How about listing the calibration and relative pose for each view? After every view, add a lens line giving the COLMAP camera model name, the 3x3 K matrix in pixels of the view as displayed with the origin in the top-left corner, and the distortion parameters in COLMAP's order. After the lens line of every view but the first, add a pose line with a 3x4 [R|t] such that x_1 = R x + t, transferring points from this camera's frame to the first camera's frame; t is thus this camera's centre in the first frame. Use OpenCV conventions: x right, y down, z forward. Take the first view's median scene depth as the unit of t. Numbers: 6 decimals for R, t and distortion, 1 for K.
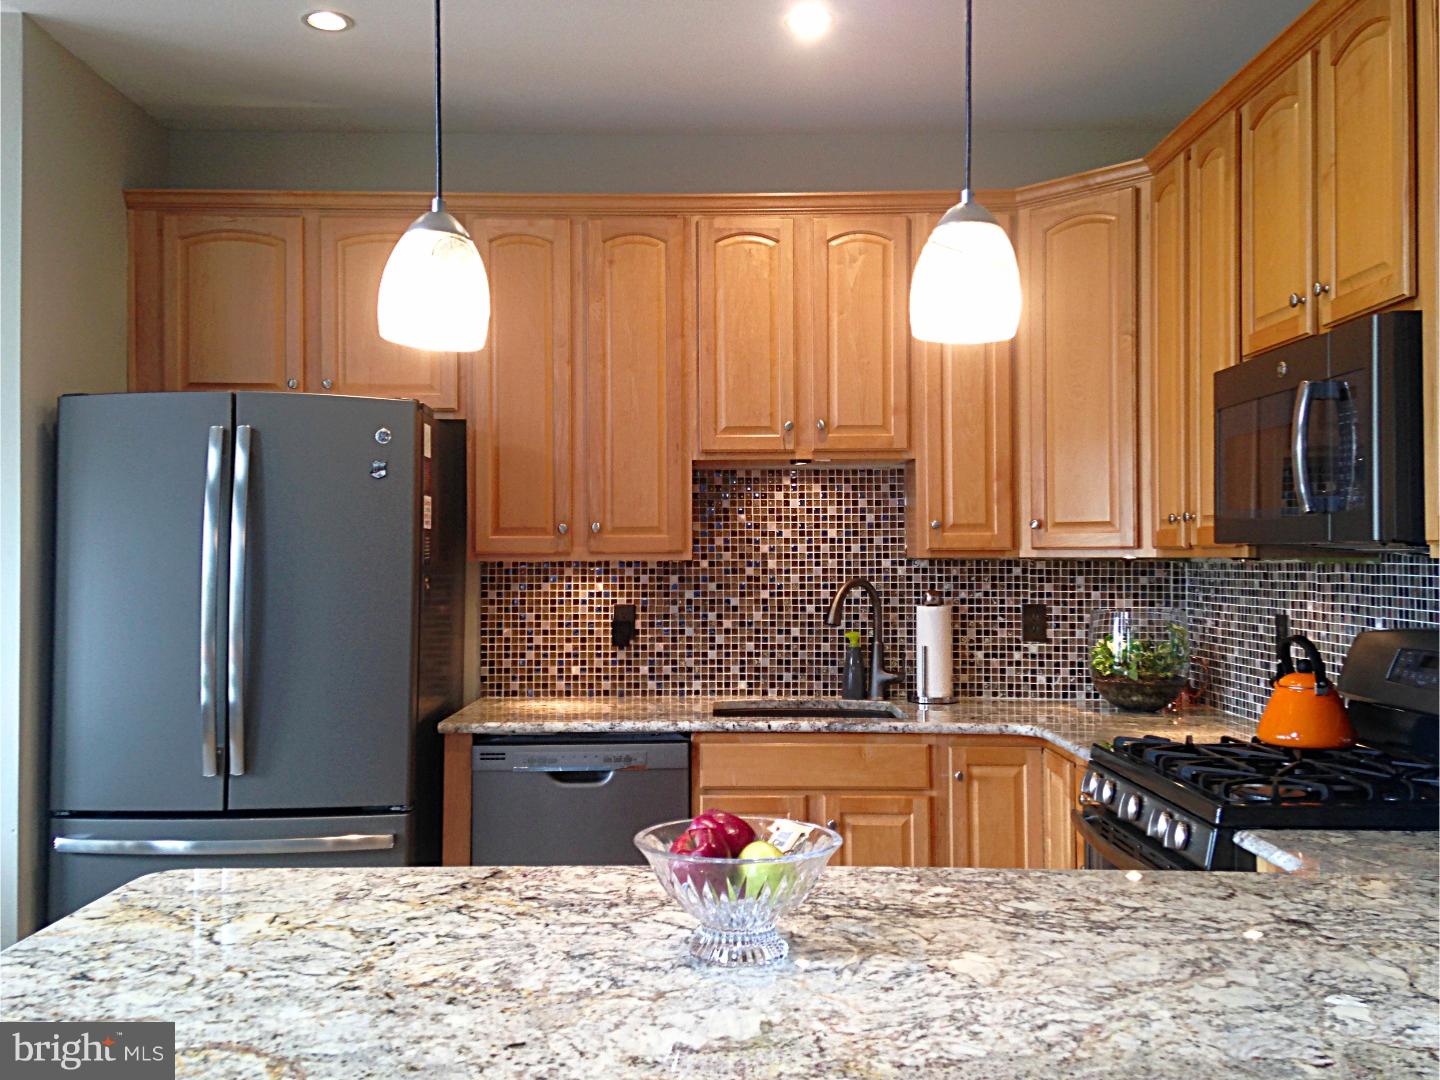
lens RADIAL K [[1309.4, 0, 720.0], [0, 1309.4, 540.0], [0, 0, 1]] dist [0.183498, -0.272827]
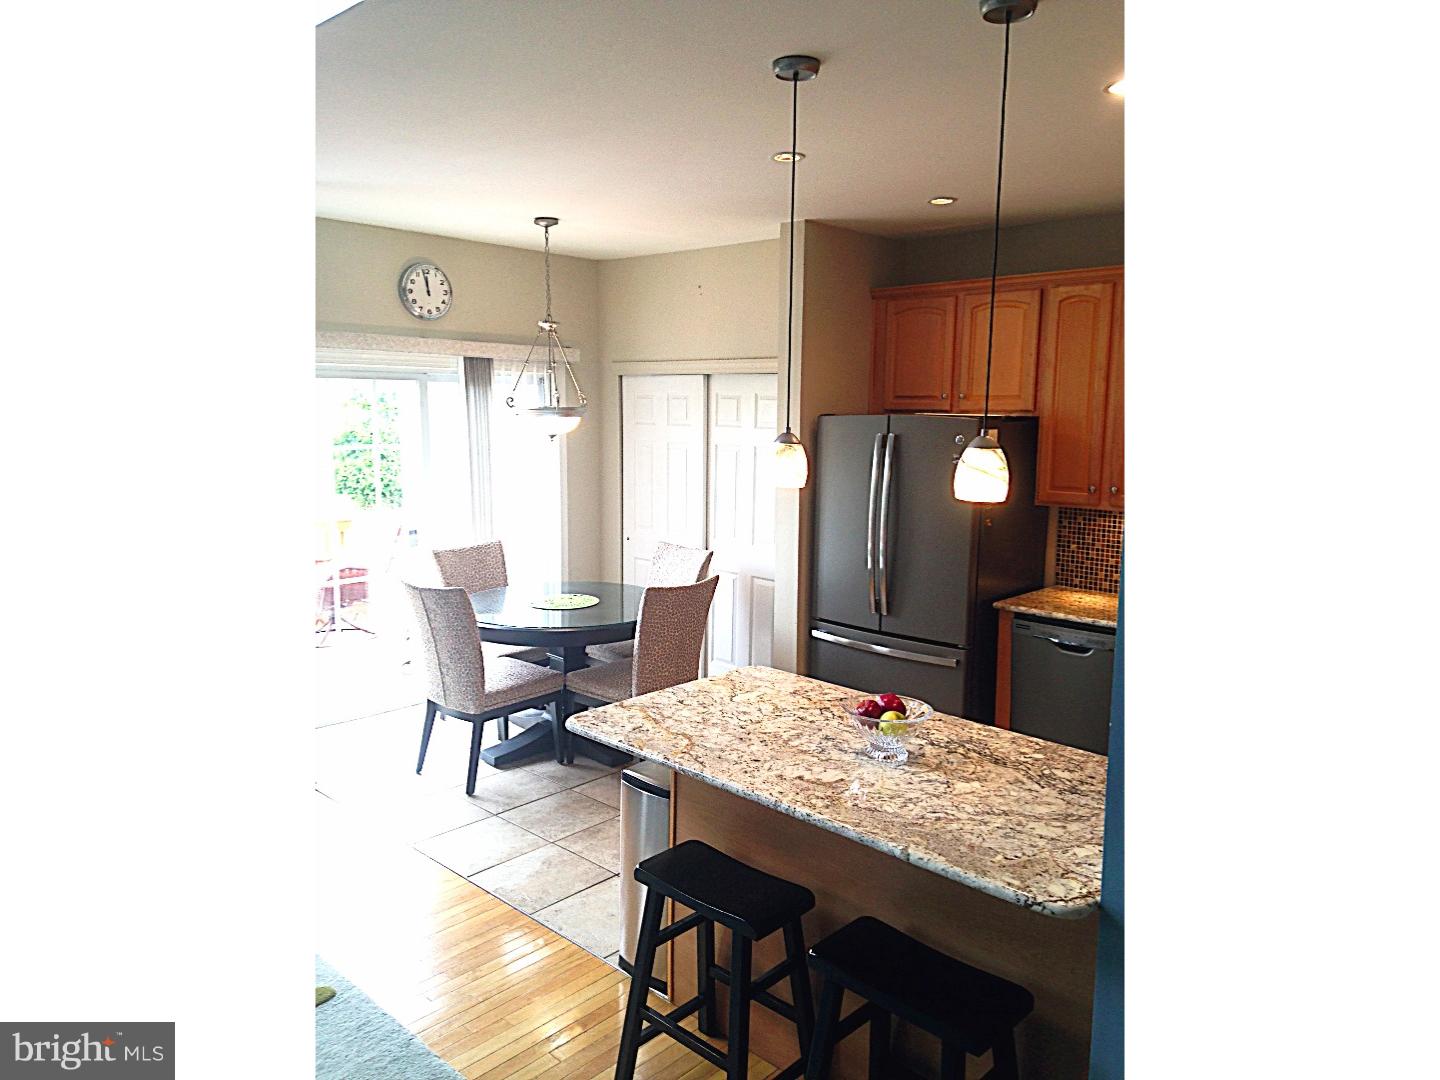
lens RADIAL K [[1005.8, 0, 720.0], [0, 1005.8, 540.0], [0, 0, 1]] dist [0.211989, -0.308041]
pose [[0.722289, 0.104545, -0.683643, 0.367424], [0.001058, 0.988340, 0.152258, -0.124141], [0.691590, -0.110697, 0.713757, -0.161039]]
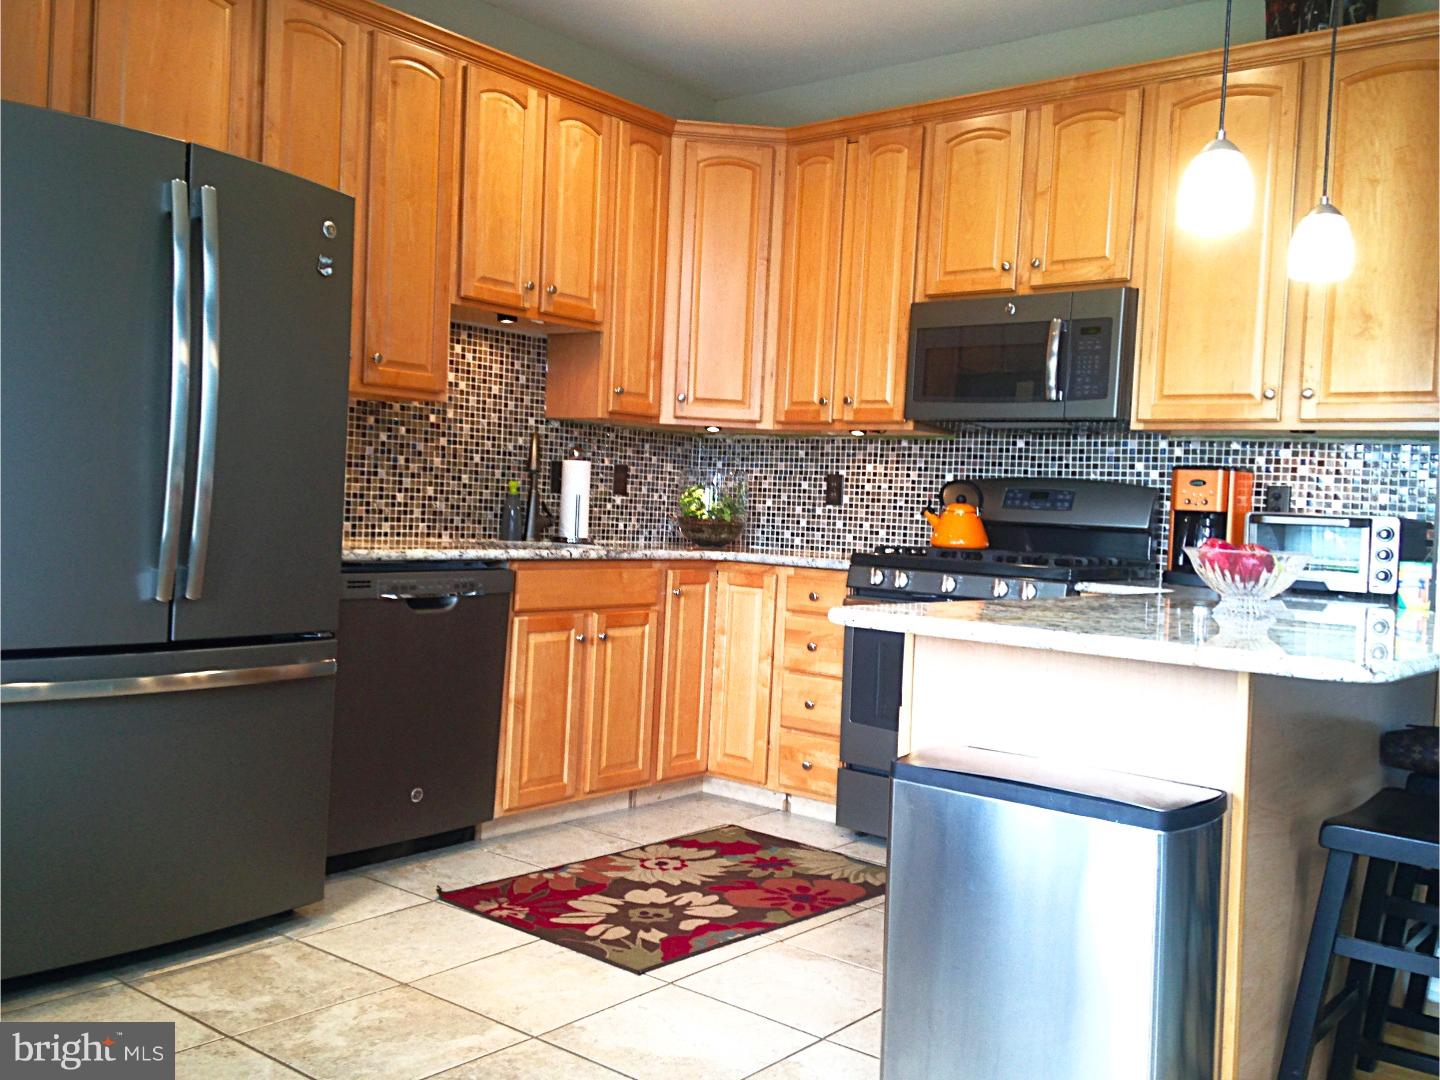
lens RADIAL K [[1309.4, 0, 720.0], [0, 1309.4, 540.0], [0, 0, 1]] dist [0.183498, -0.272827]
pose [[0.626654, 0.008178, 0.779255, -0.649074], [-0.057083, 0.997740, 0.035433, 0.069843], [-0.777204, -0.066687, 0.625704, 0.163654]]
